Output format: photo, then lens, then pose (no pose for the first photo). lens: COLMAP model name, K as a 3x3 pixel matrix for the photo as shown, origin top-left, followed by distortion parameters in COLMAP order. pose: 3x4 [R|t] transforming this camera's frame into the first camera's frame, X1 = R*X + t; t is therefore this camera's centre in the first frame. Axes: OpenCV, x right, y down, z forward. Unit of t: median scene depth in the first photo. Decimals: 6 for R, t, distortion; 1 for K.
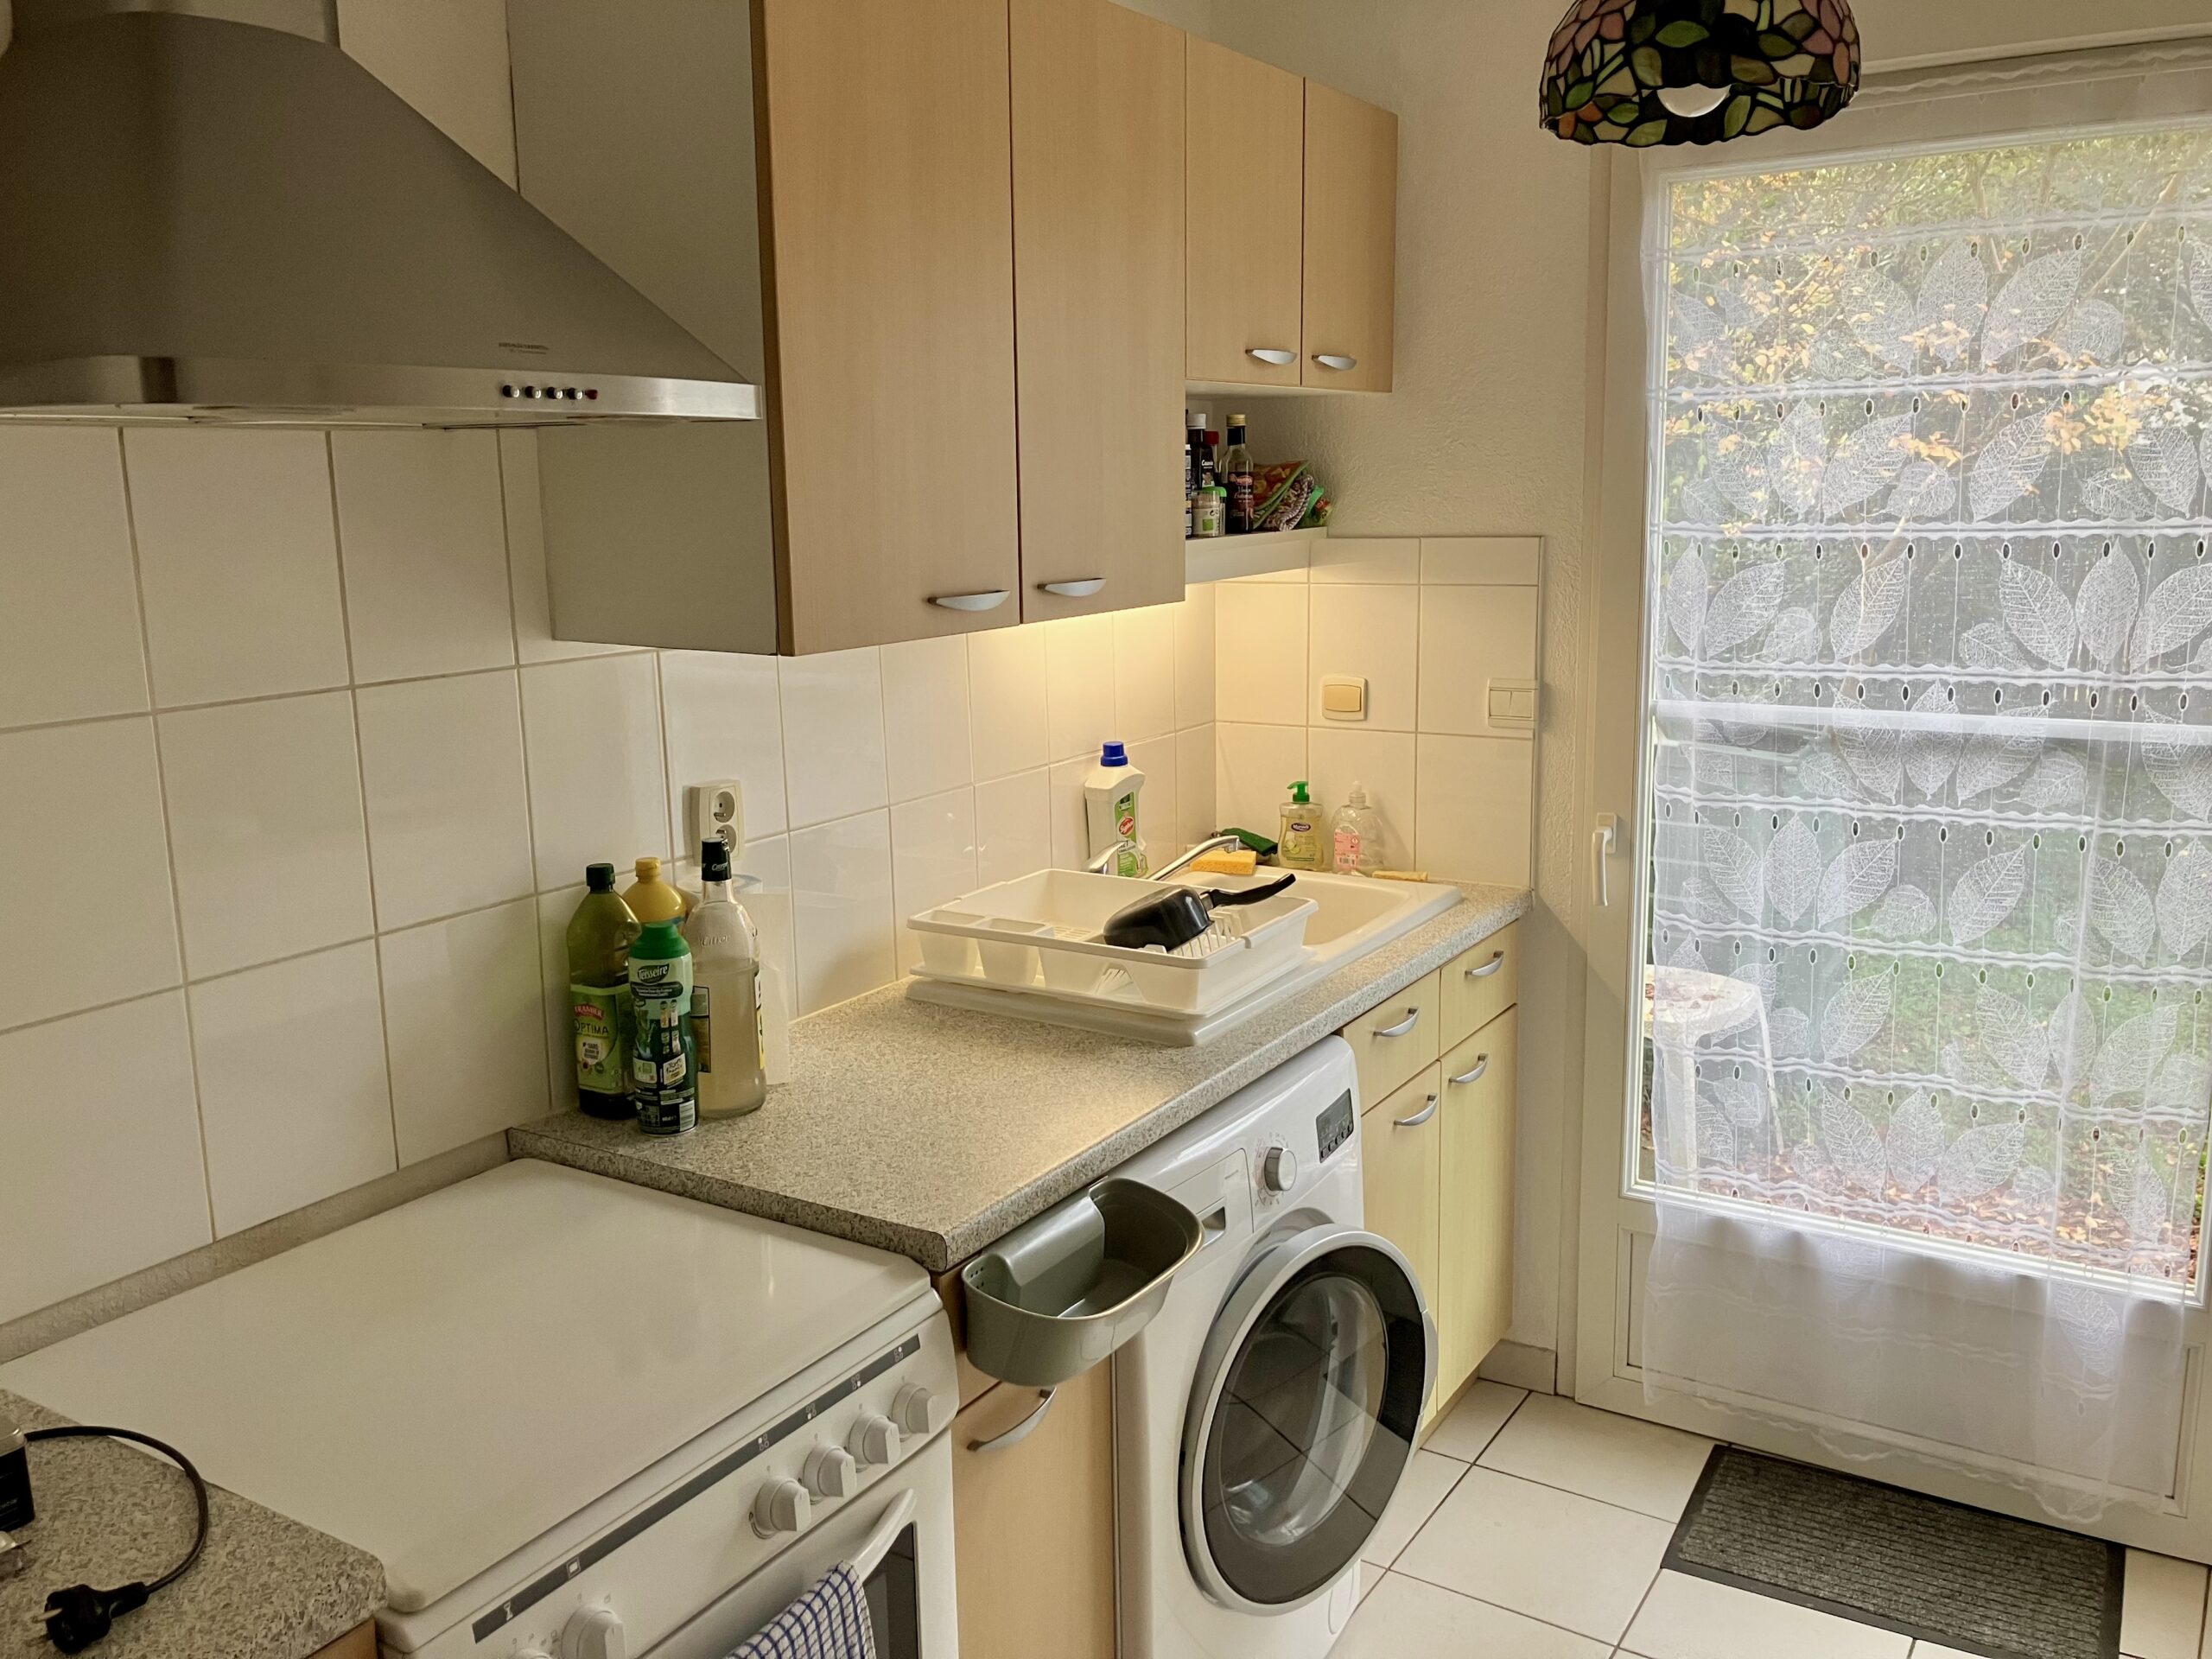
lens RADIAL K [[1838.5, 0, 1107.9], [0, 1838.5, 825.3], [0, 0, 1]] dist [0.004450, -0.001237]
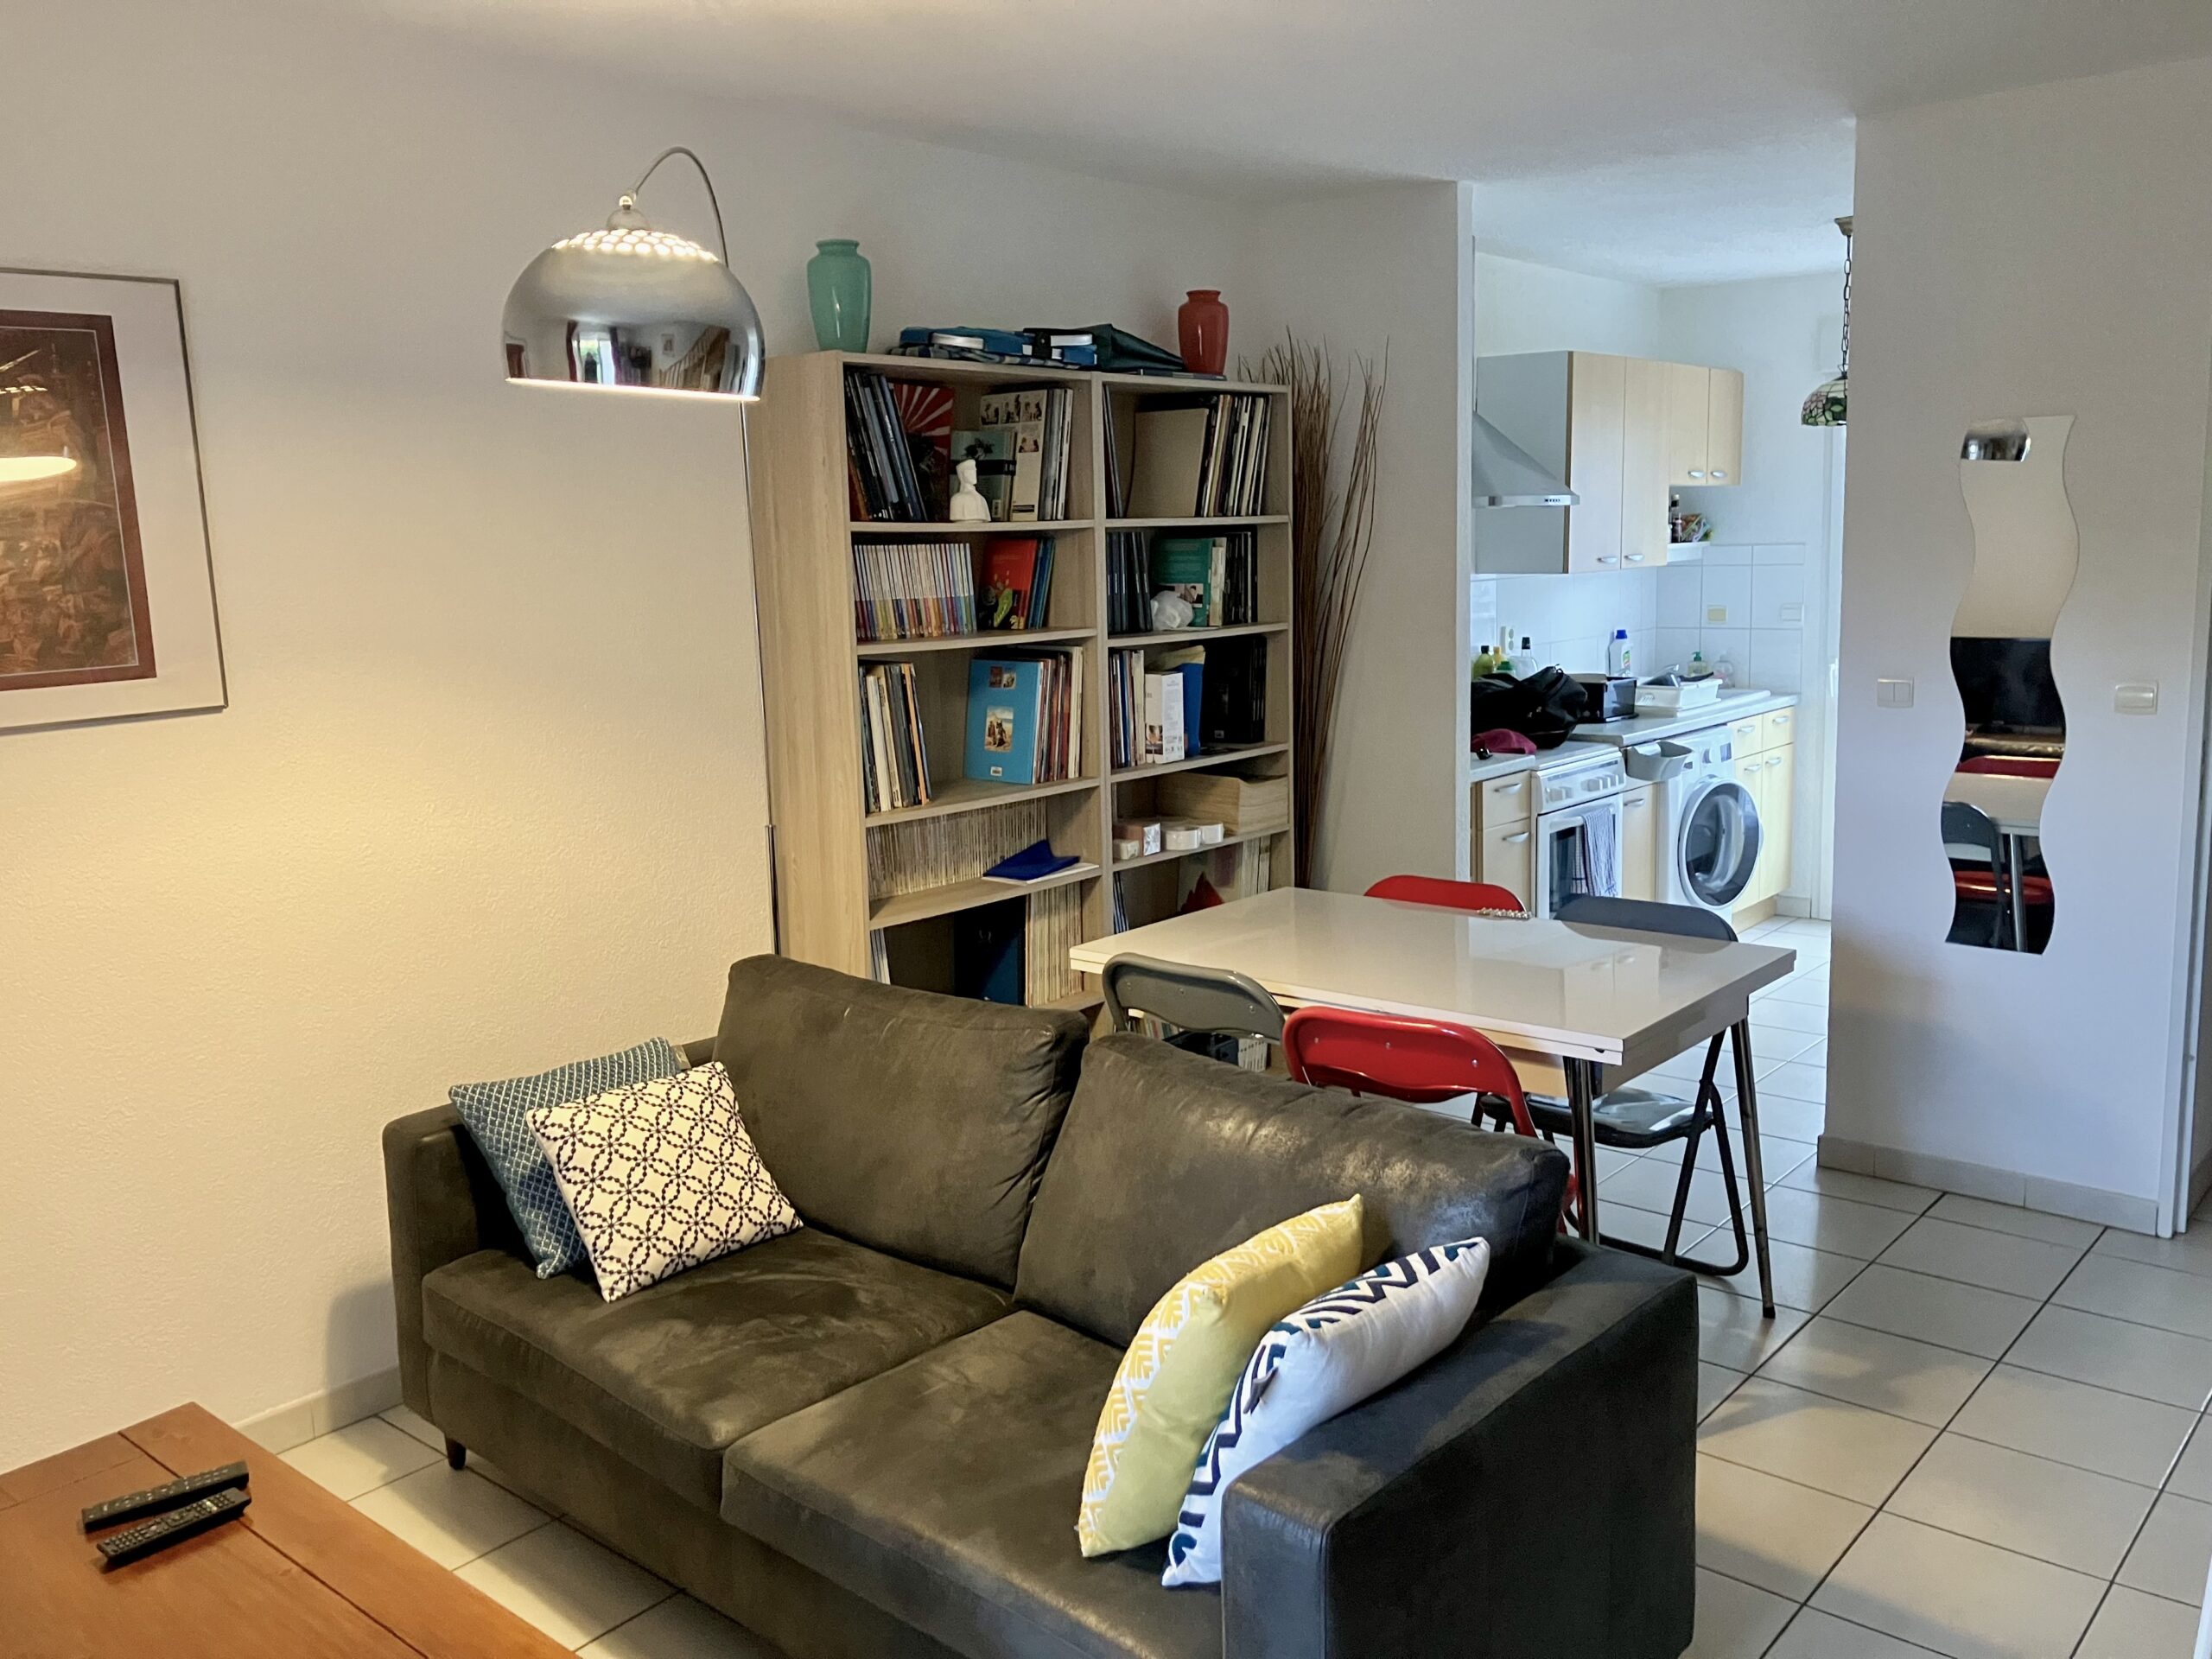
lens RADIAL K [[1838.5, 0, 1107.6], [0, 1838.5, 837.6], [0, 0, 1]] dist [0.004450, -0.001237]
pose [[0.989977, 0.015713, -0.140351, -0.352469], [-0.019046, 0.999567, -0.022440, 0.323513], [0.139937, 0.024889, 0.989848, -1.622400]]
